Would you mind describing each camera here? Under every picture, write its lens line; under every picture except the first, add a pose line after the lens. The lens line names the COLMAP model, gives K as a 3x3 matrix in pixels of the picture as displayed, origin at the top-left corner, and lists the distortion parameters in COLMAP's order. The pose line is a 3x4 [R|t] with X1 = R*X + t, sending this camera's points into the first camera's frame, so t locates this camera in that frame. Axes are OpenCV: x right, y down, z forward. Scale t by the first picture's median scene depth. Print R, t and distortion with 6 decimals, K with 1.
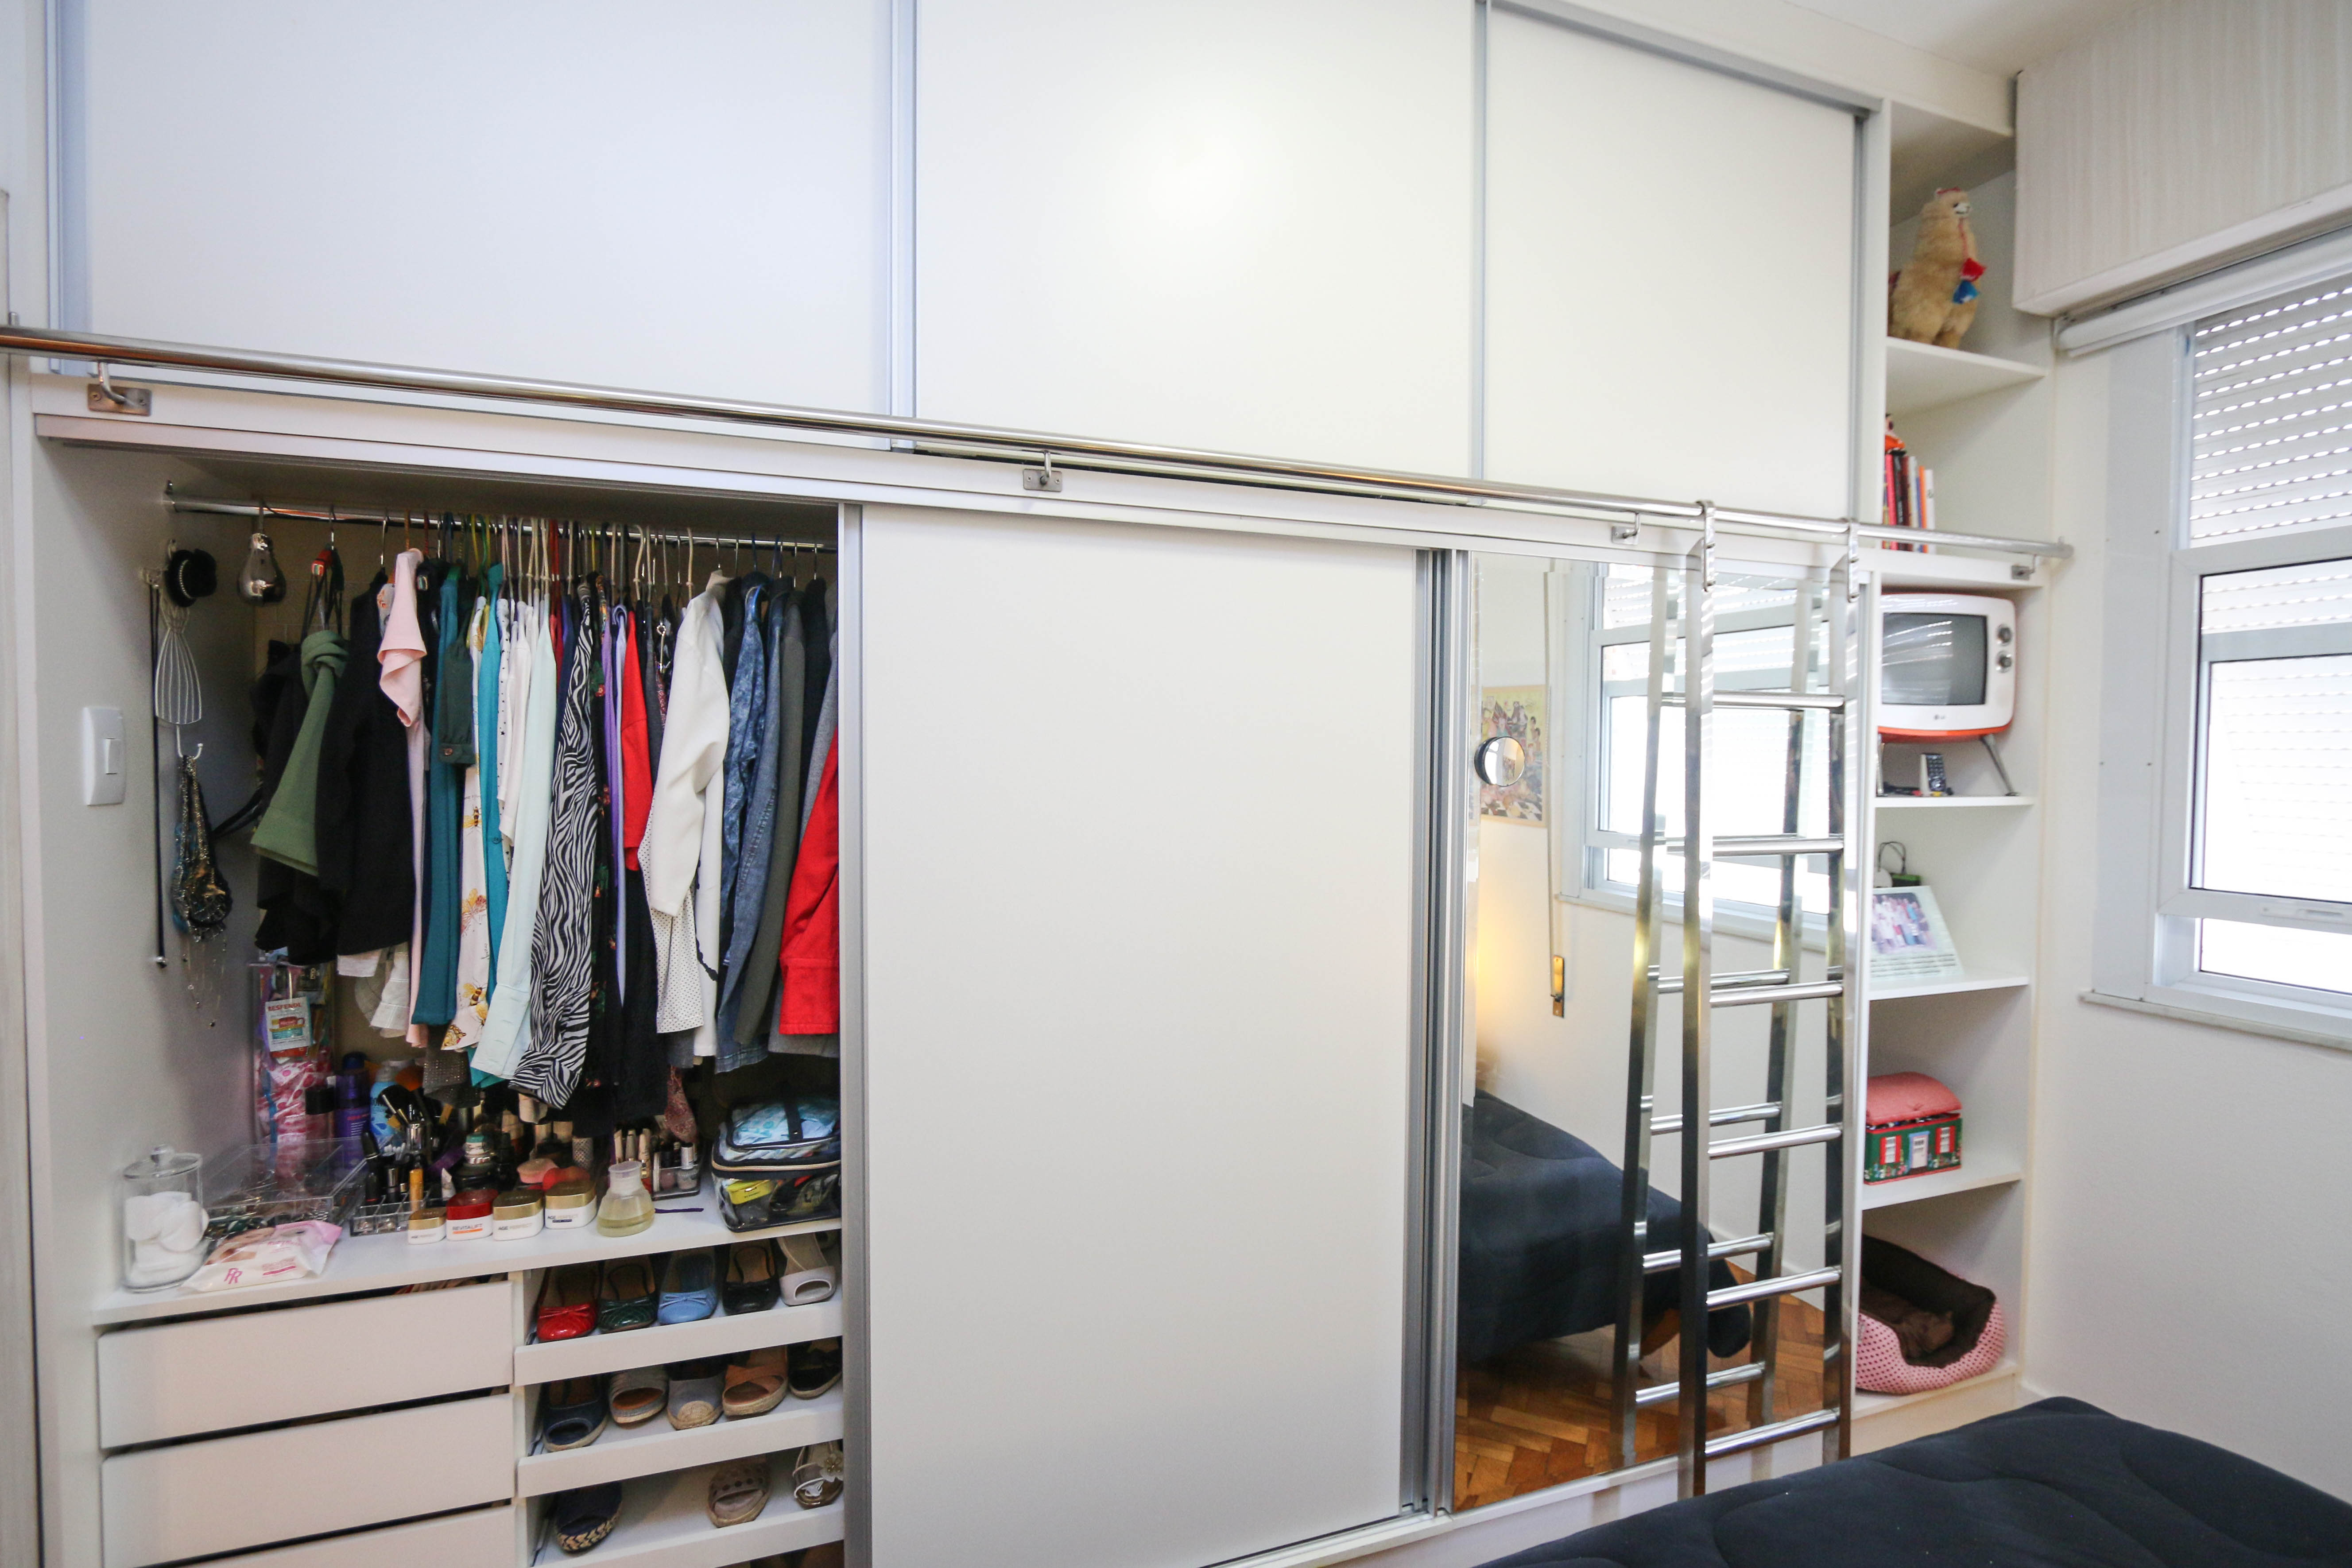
lens RADIAL K [[1084.5, 0, 1179.2], [0, 1084.5, 780.1], [0, 0, 1]] dist [-0.014036, 0.000058]
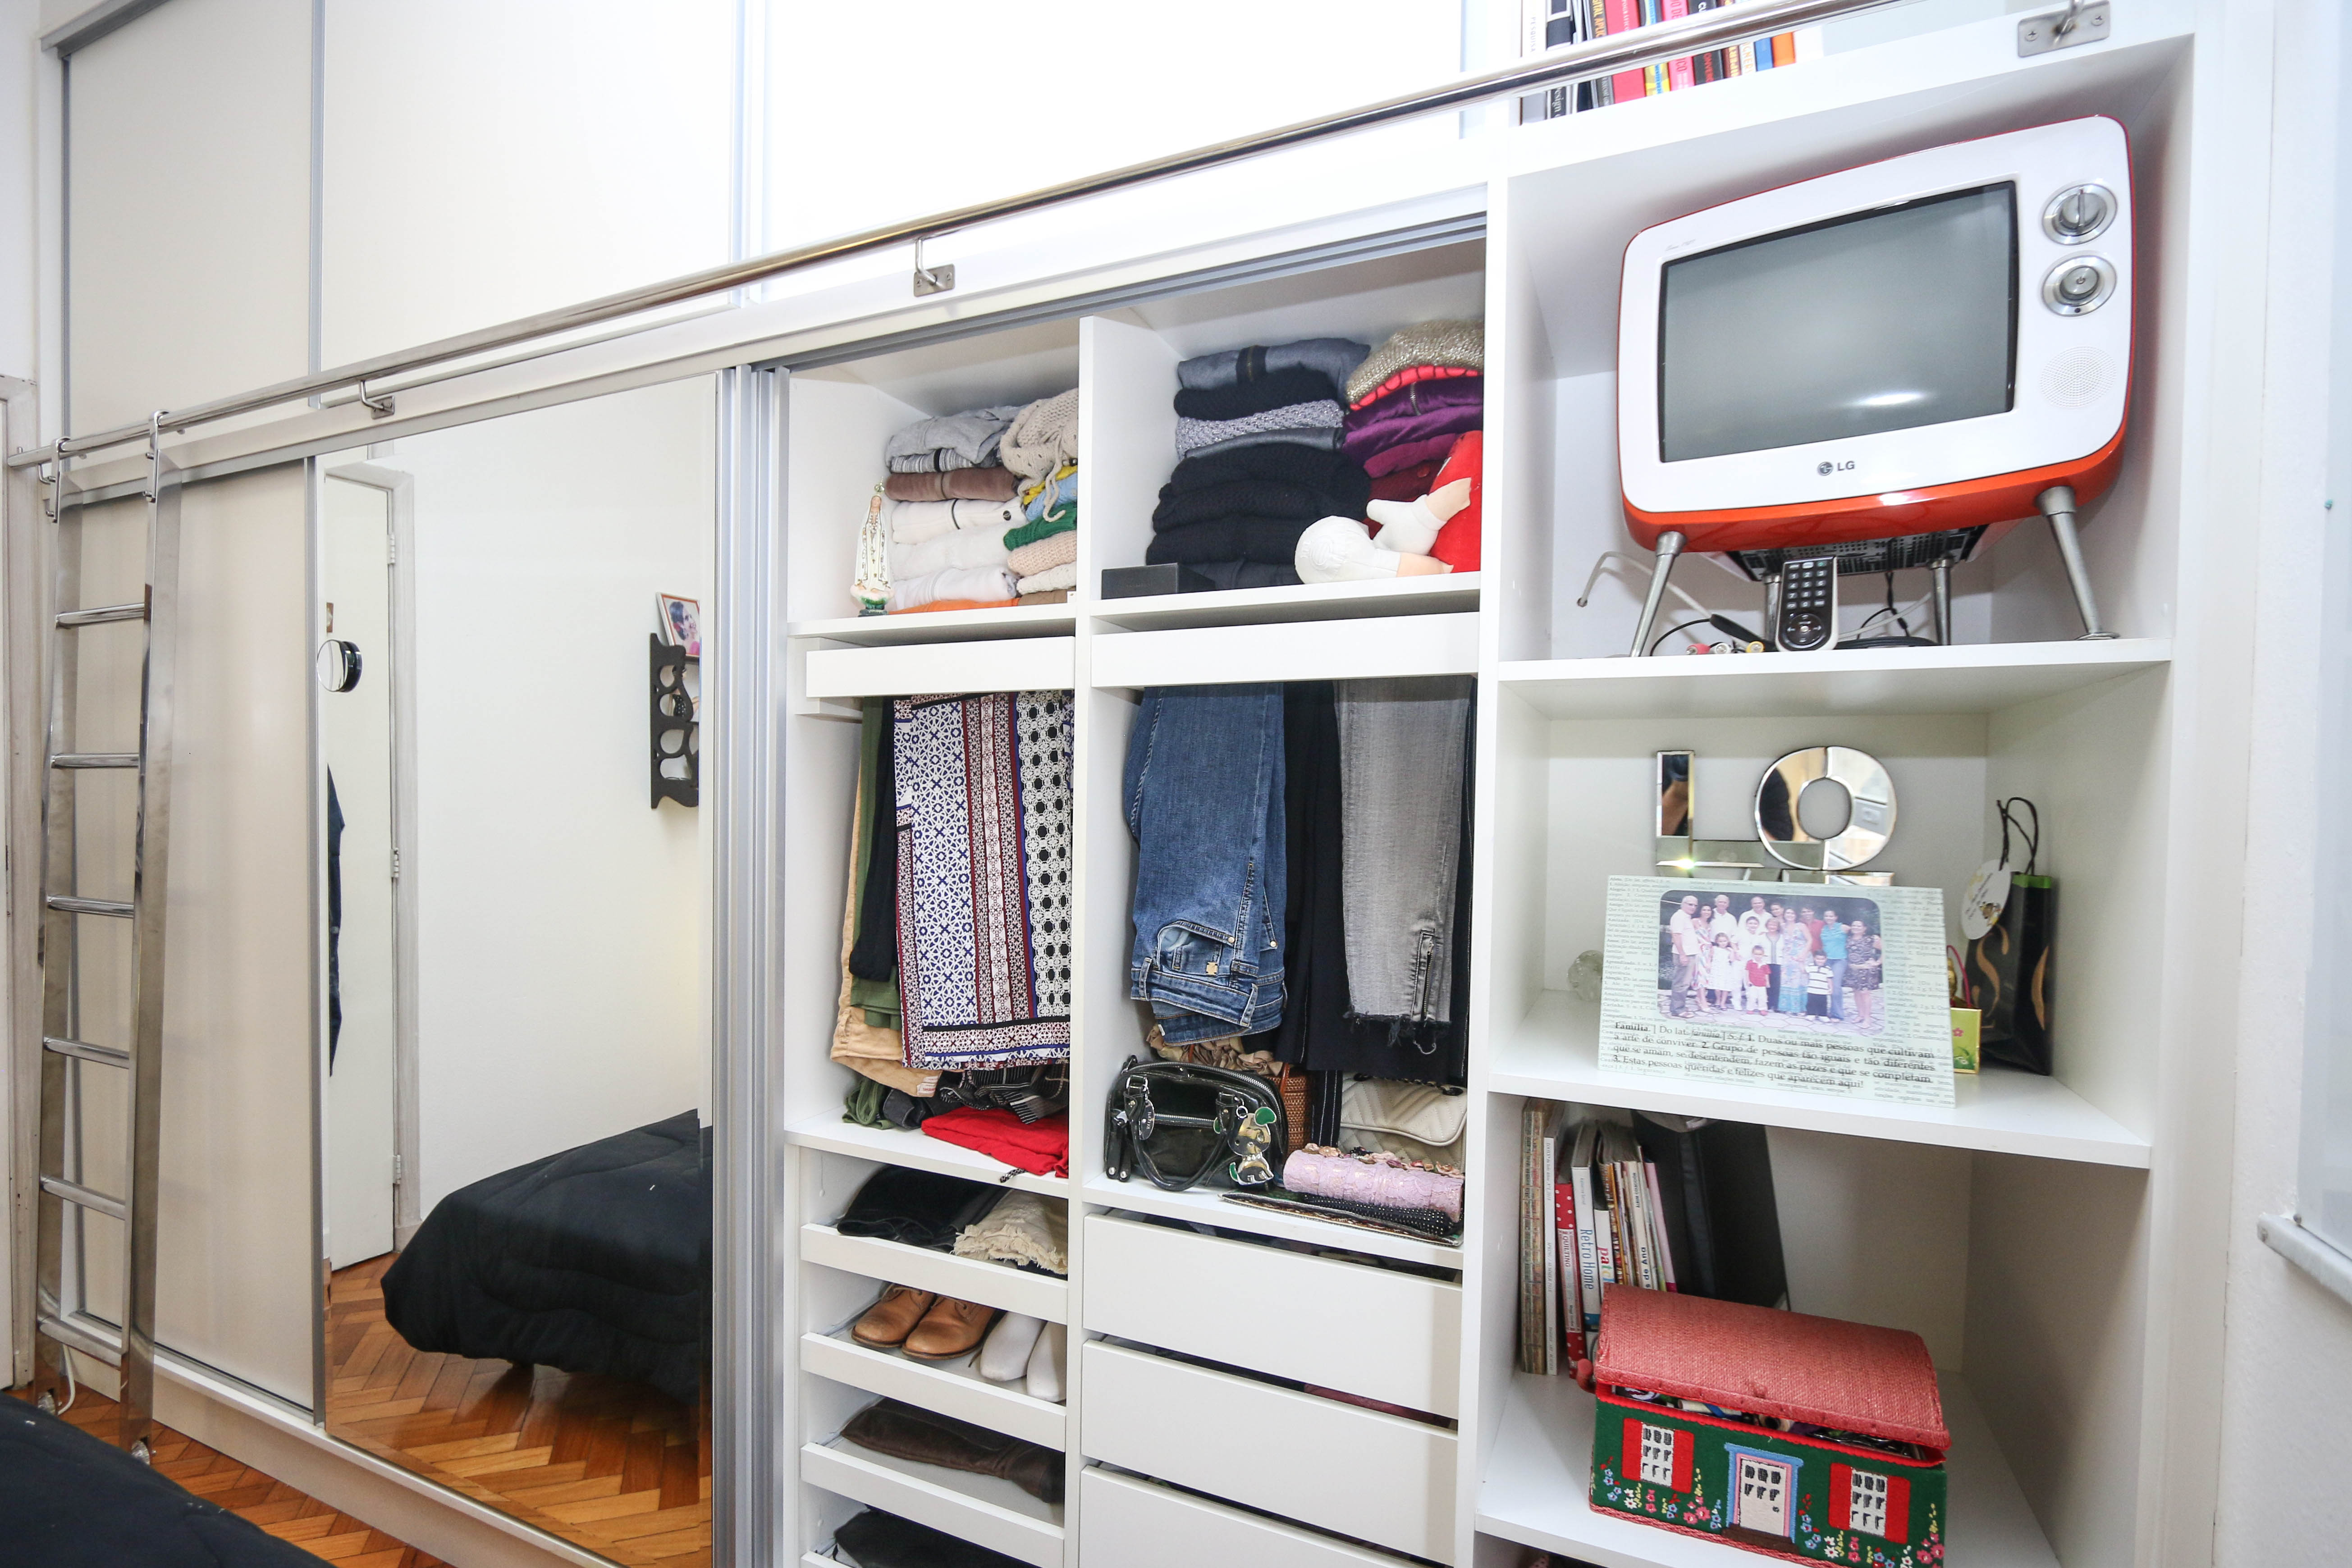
lens RADIAL K [[1124.7, 0, 1119.4], [0, 1124.7, 827.1], [0, 0, 1]] dist [-0.013588, -0.000779]
pose [[0.703222, 0.020814, -0.710665, 0.832099], [-0.027978, 0.999607, 0.001592, 0.087924], [0.710419, 0.018763, 0.703529, 0.511390]]
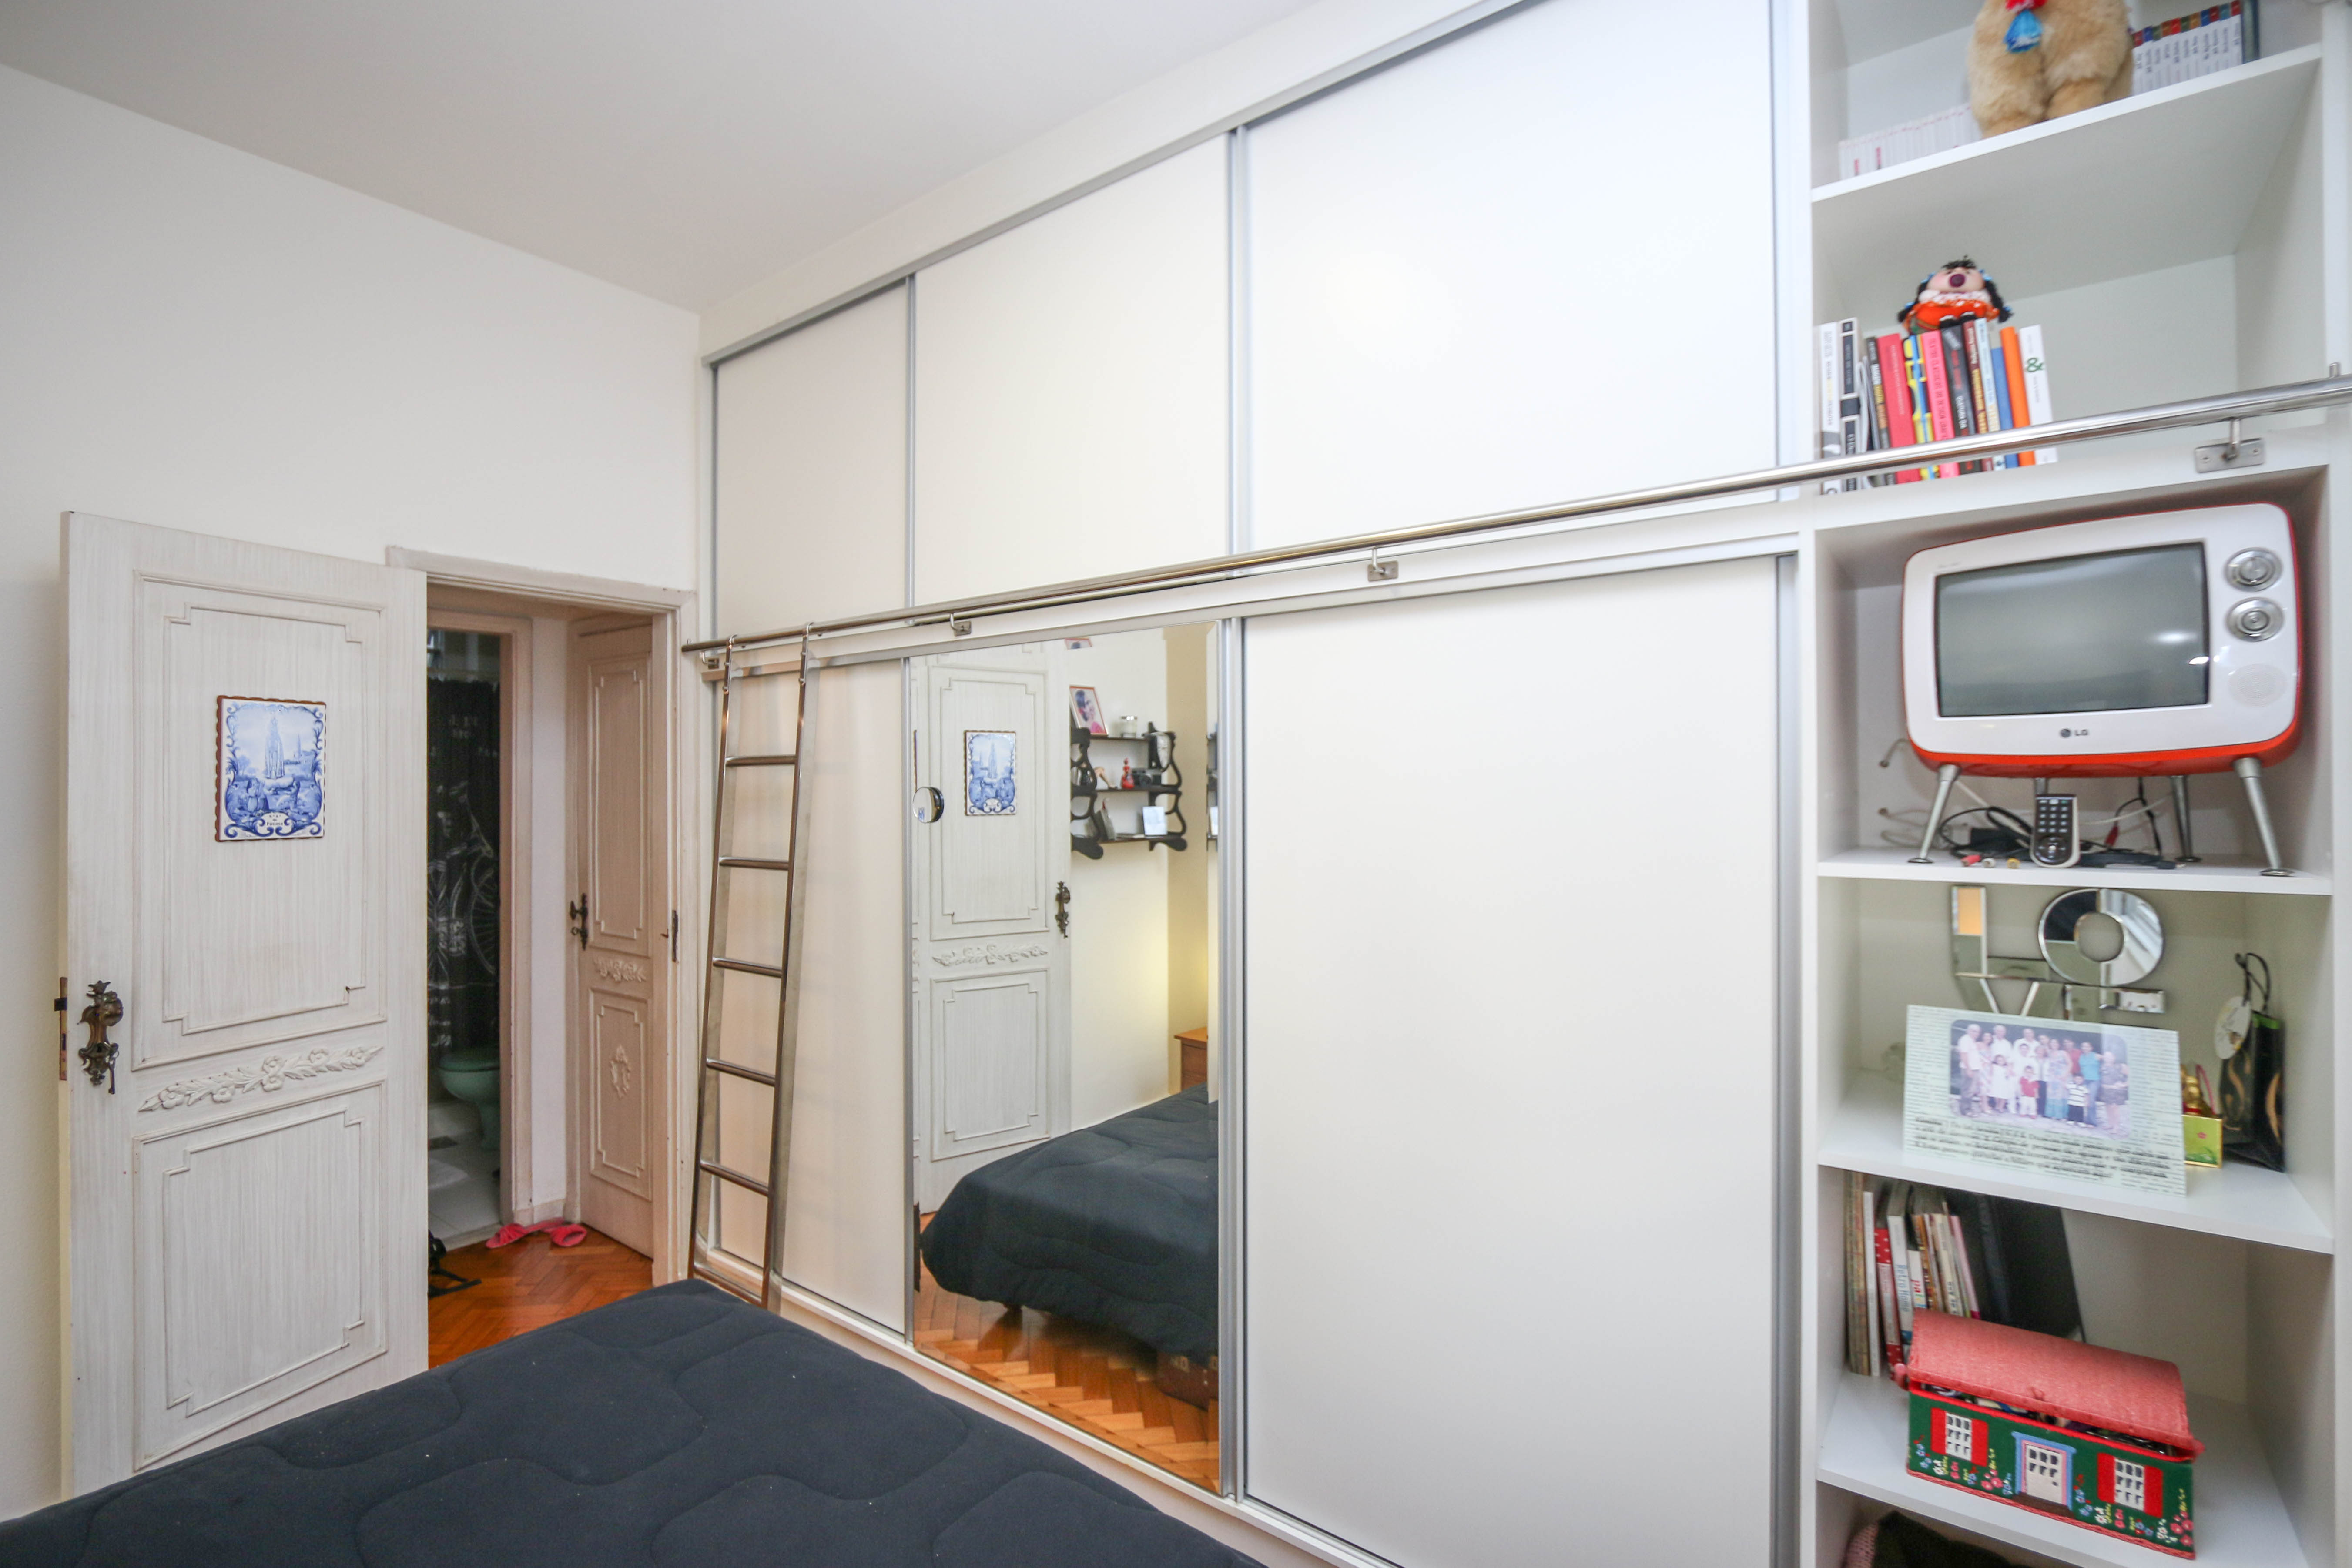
lens RADIAL K [[1084.6, 0, 1179.2], [0, 1084.6, 780.1], [0, 0, 1]] dist [-0.014036, 0.000058]
pose [[0.544133, -0.016720, -0.838832, 0.943845], [-0.015762, 0.999421, -0.030145, -0.008108], [0.838851, 0.029625, 0.543555, 0.280066]]
